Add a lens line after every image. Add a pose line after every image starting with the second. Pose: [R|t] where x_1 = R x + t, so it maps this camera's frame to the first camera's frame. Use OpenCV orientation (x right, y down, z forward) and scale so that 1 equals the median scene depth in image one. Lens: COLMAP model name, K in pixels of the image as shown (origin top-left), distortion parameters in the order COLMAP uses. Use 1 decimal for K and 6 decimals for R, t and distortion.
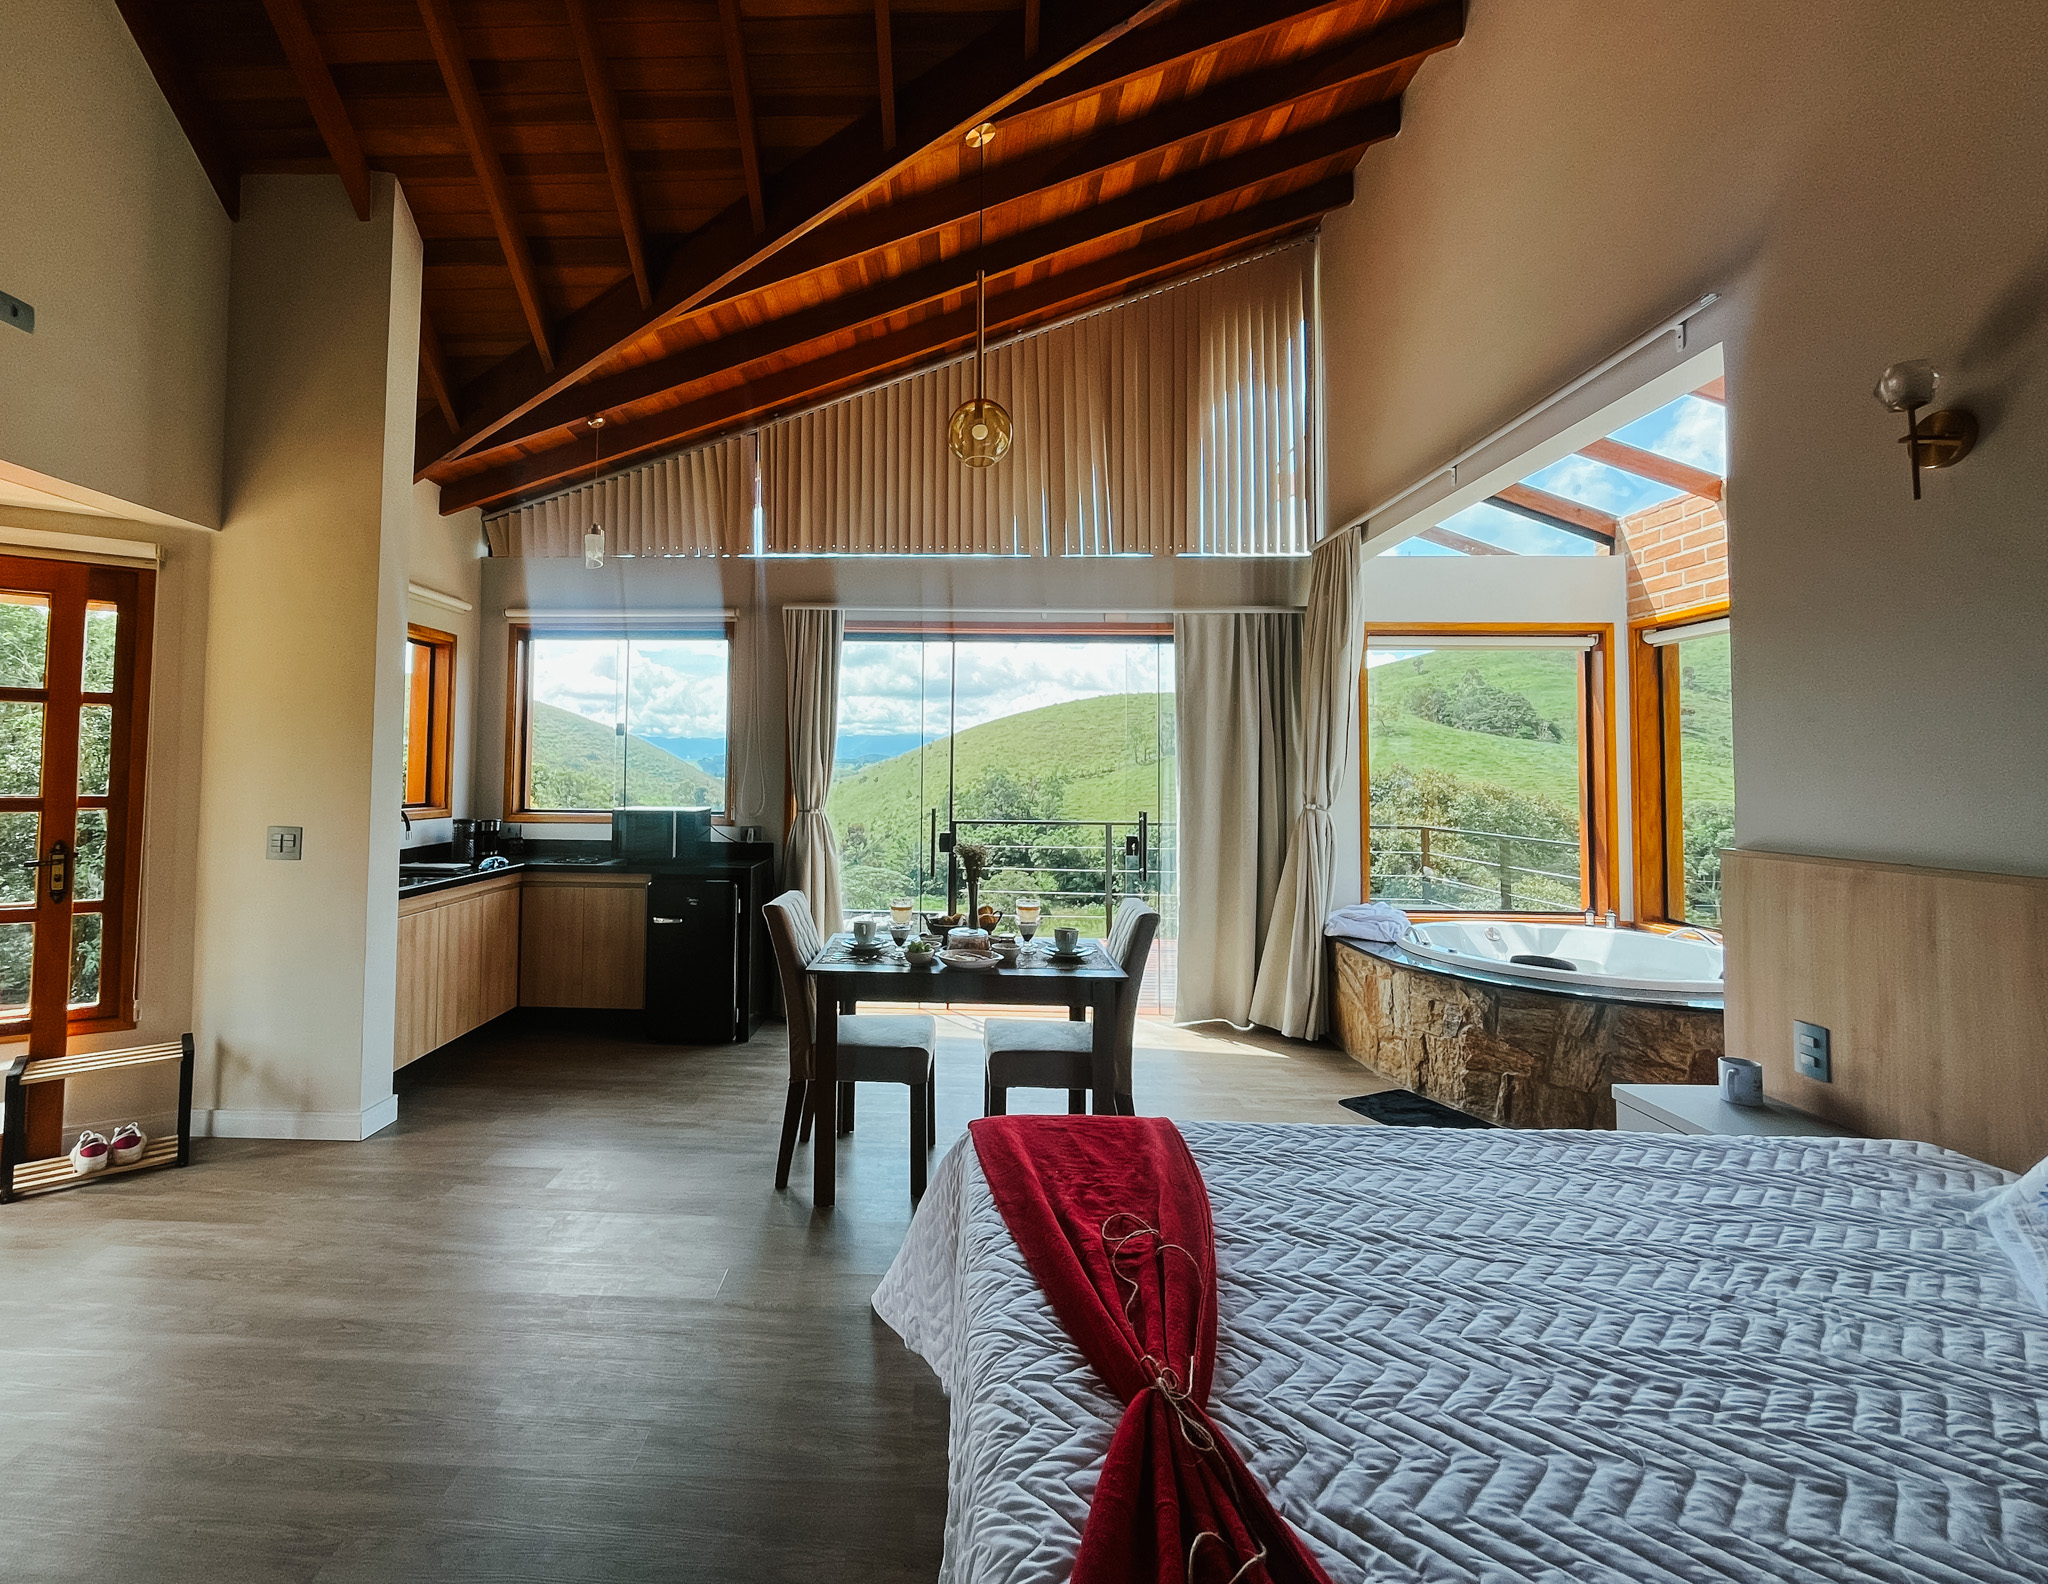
lens RADIAL K [[926.2, 0, 917.6], [0, 926.2, 725.0], [0, 0, 1]] dist [0.001252, 0.000130]
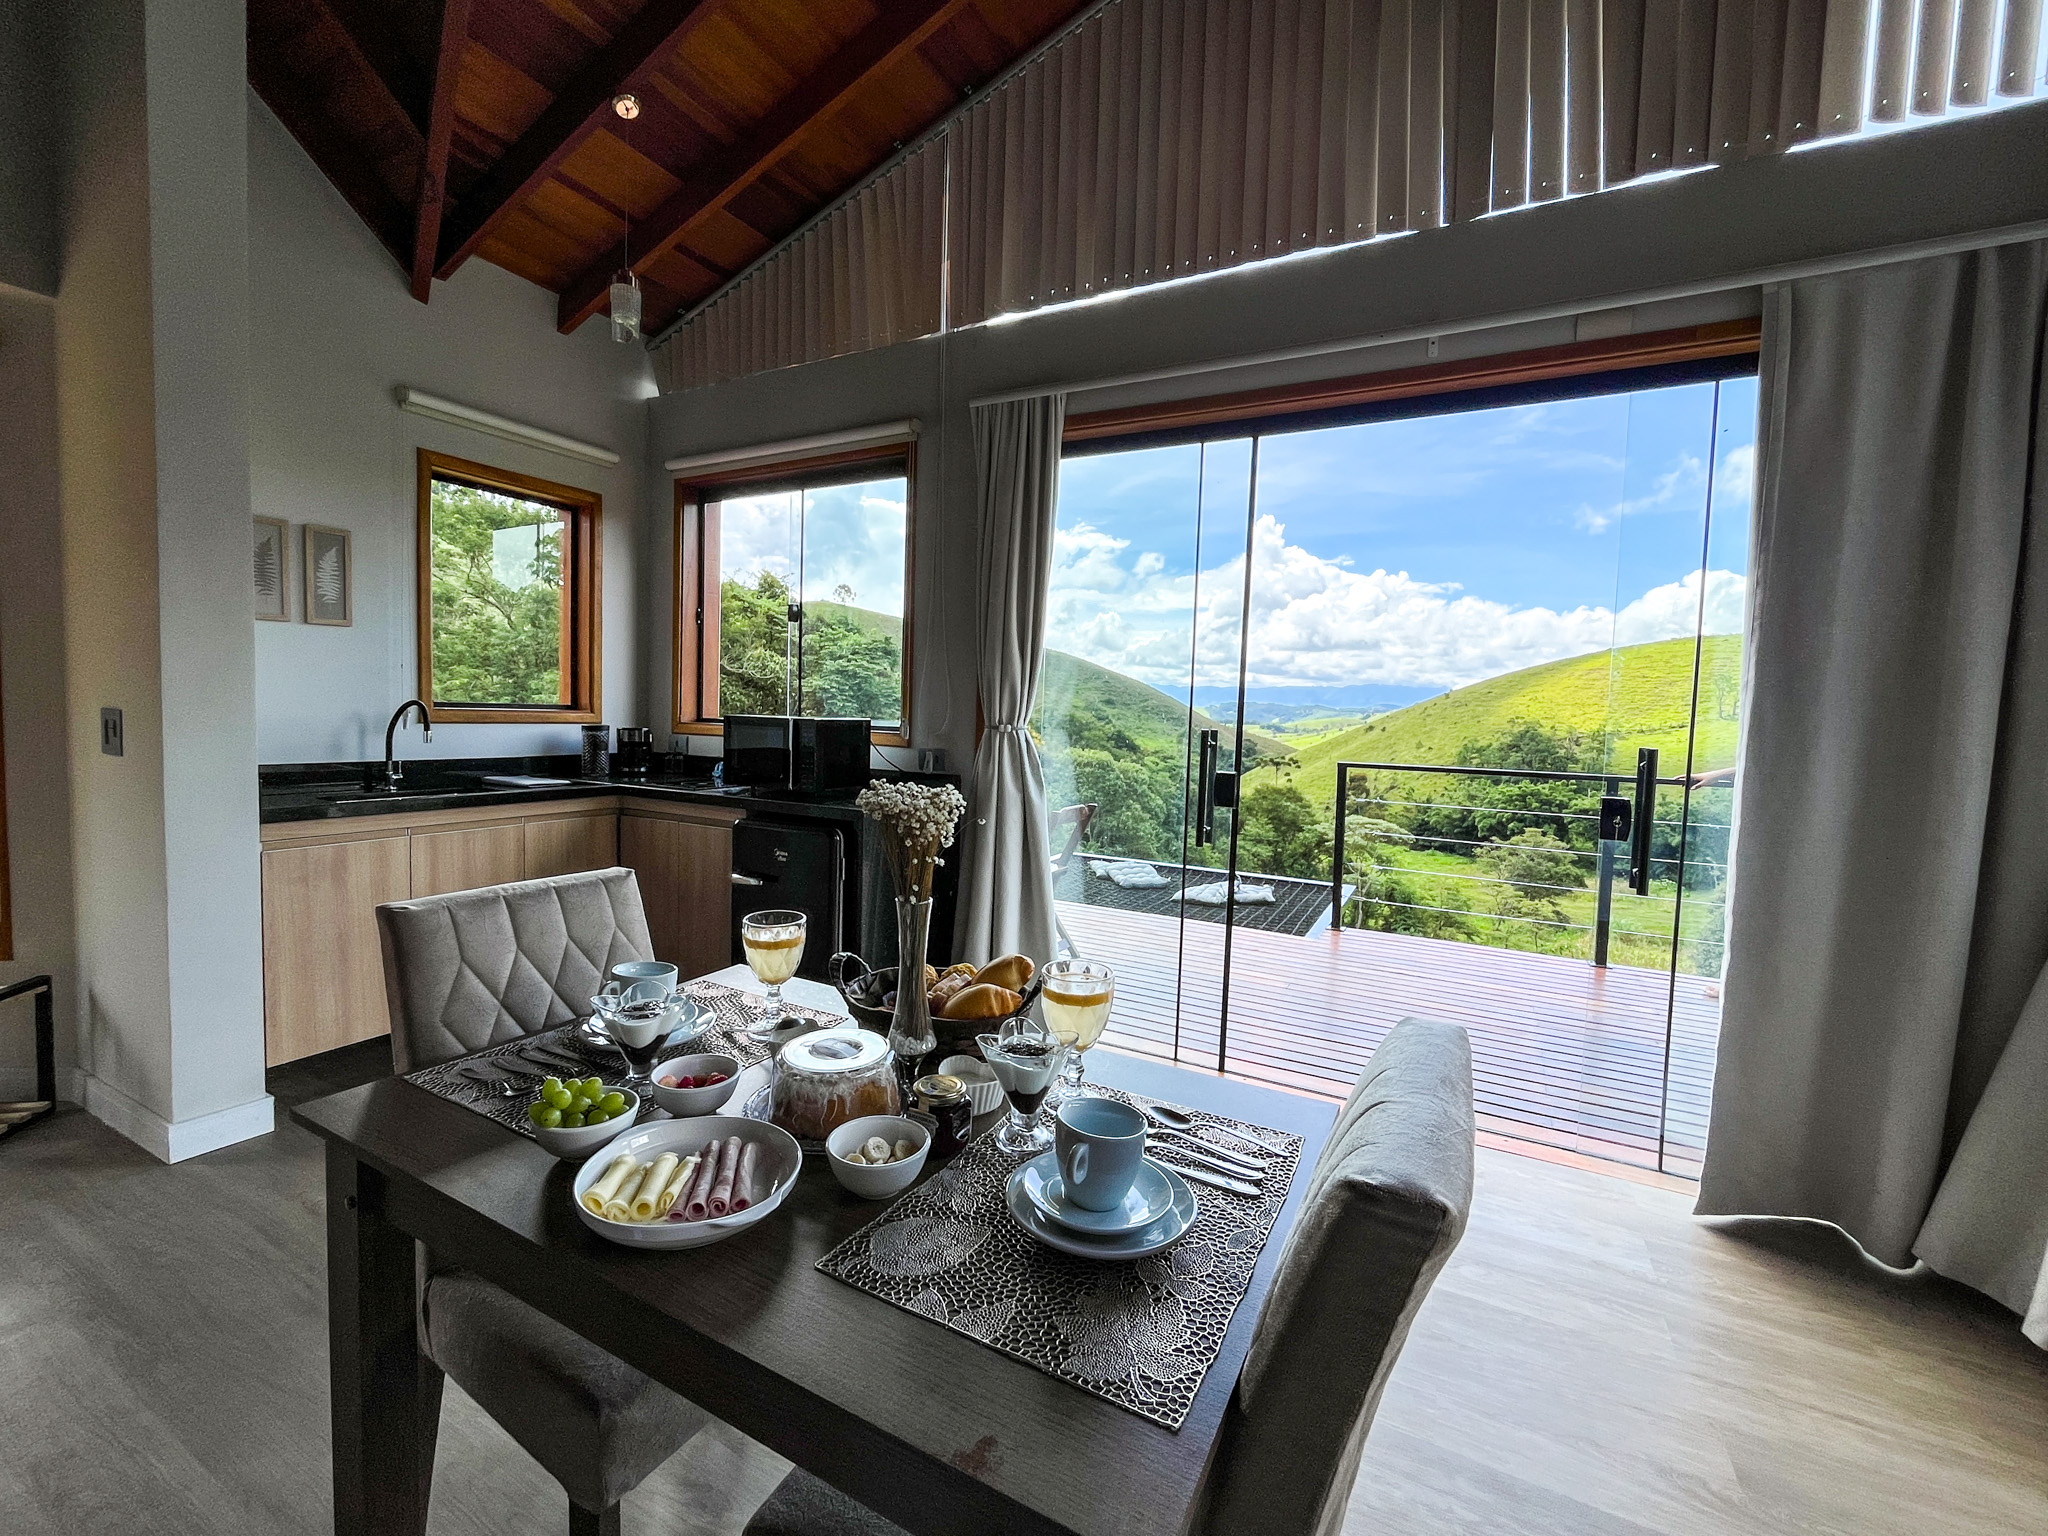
lens RADIAL K [[852.8, 0, 1026.9], [0, 852.8, 758.4], [0, 0, 1]] dist [-0.001728, -0.000444]
pose [[0.898804, 0.041656, -0.436366, 0.150815], [0.000166, 0.995442, 0.095368, 0.056360], [0.438350, -0.085789, 0.894701, 0.480811]]
